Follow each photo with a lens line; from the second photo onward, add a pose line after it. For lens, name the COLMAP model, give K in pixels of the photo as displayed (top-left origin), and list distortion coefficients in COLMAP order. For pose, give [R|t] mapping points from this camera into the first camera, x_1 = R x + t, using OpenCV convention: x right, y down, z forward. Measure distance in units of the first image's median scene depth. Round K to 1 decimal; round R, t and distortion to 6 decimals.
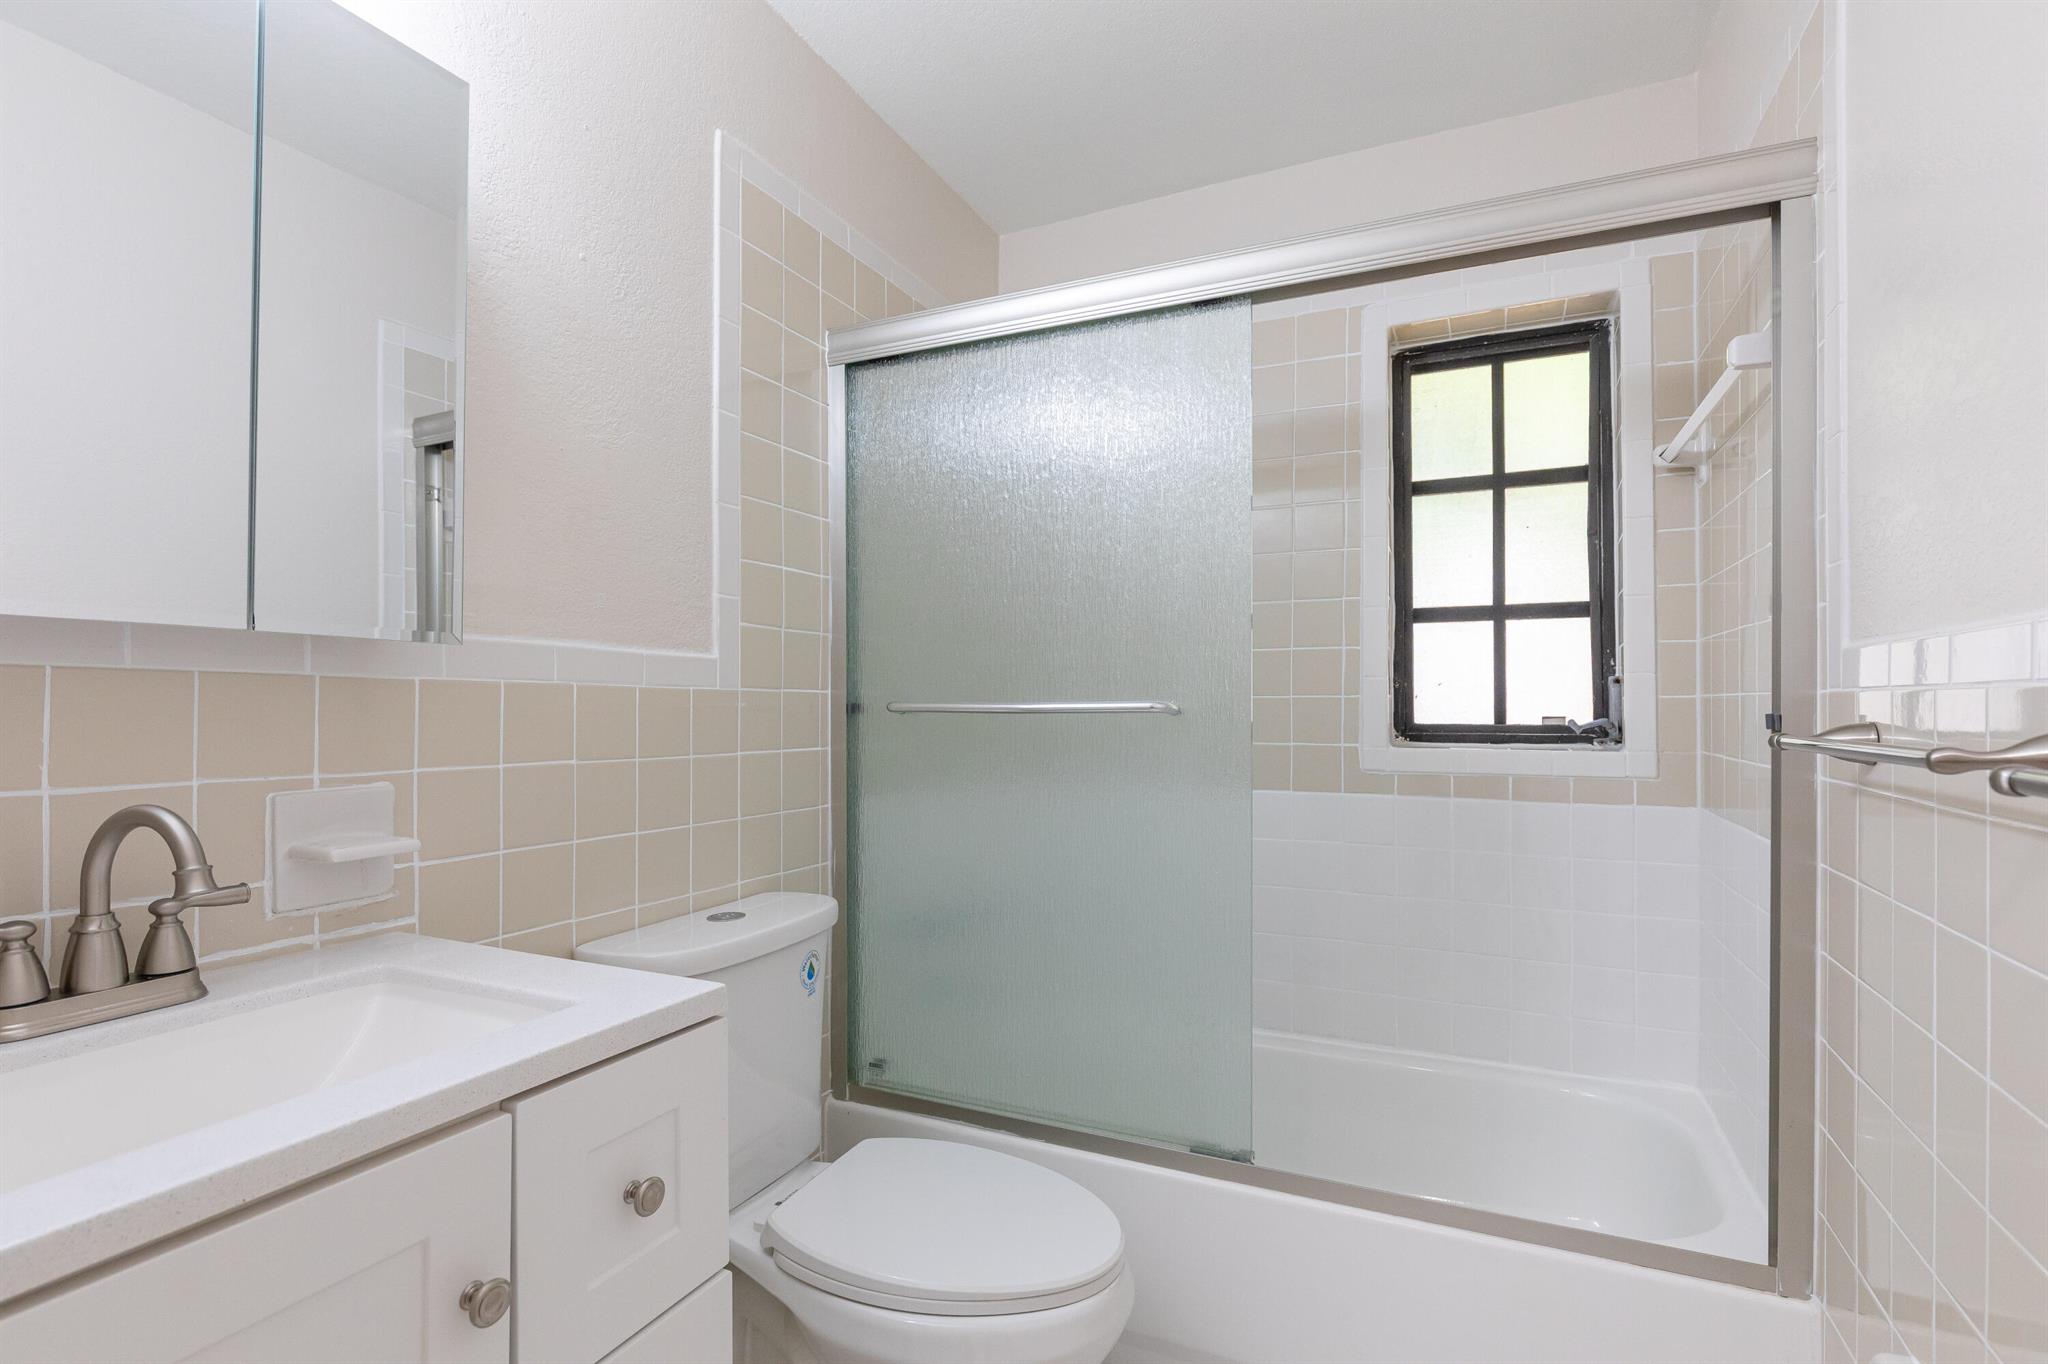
lens RADIAL K [[951.9, 0, 1026.9], [0, 951.9, 696.4], [0, 0, 1]] dist [-0.007740, 0.000737]
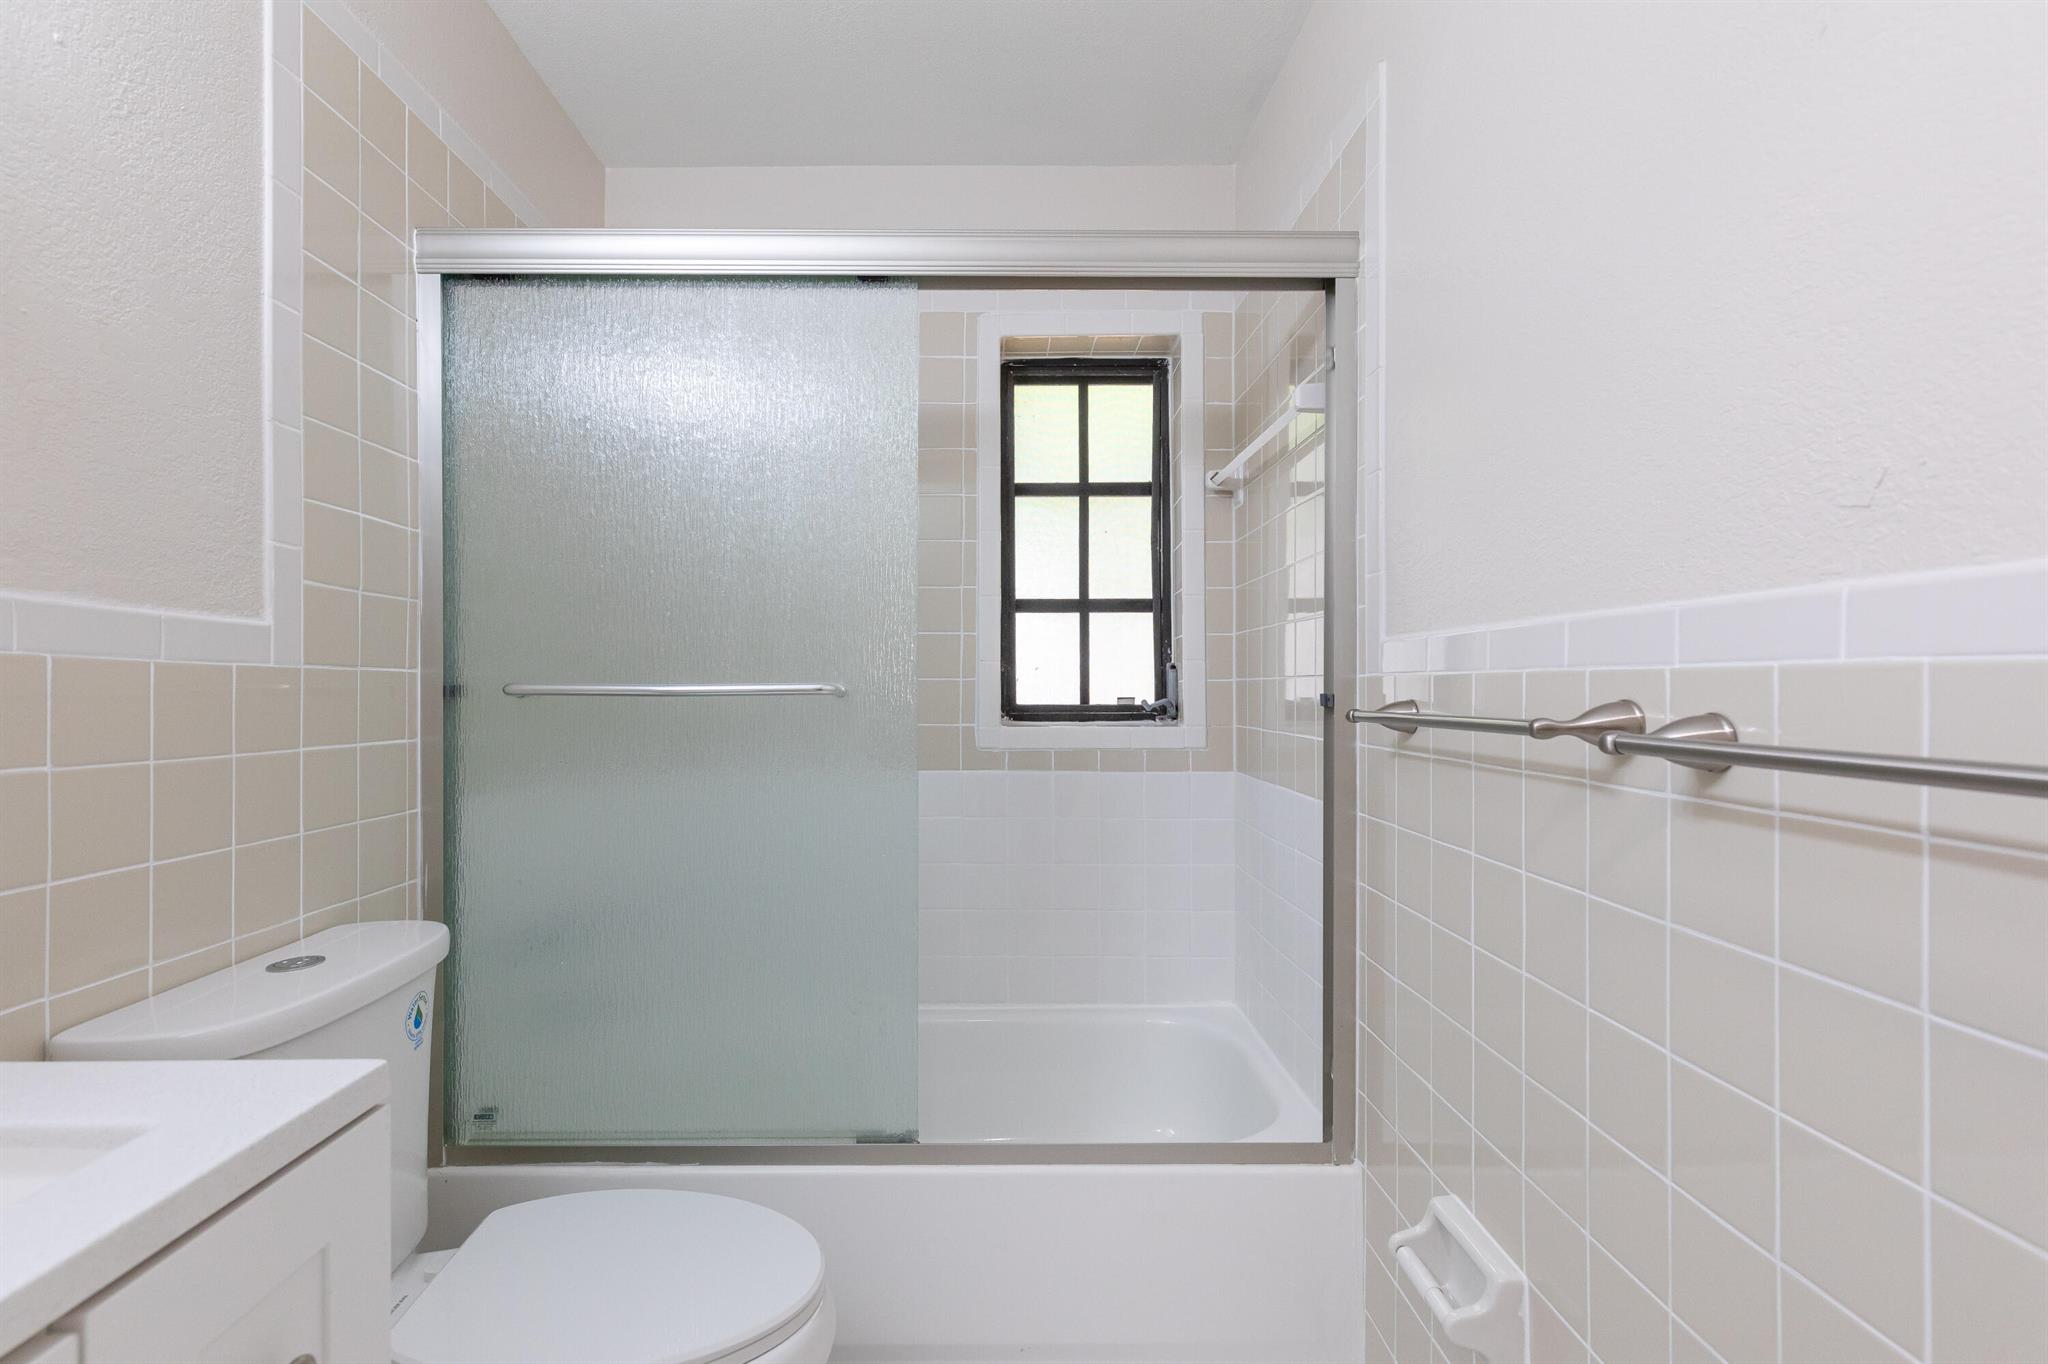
lens RADIAL K [[930.7, 0, 1018.4], [0, 930.7, 681.3], [0, 0, 1]] dist [0.004942, -0.000985]
pose [[0.909104, 0.001783, 0.416565, -0.086734], [-0.002510, 0.999996, 0.001197, 0.002004], [-0.416562, -0.002134, 0.909105, 0.065491]]
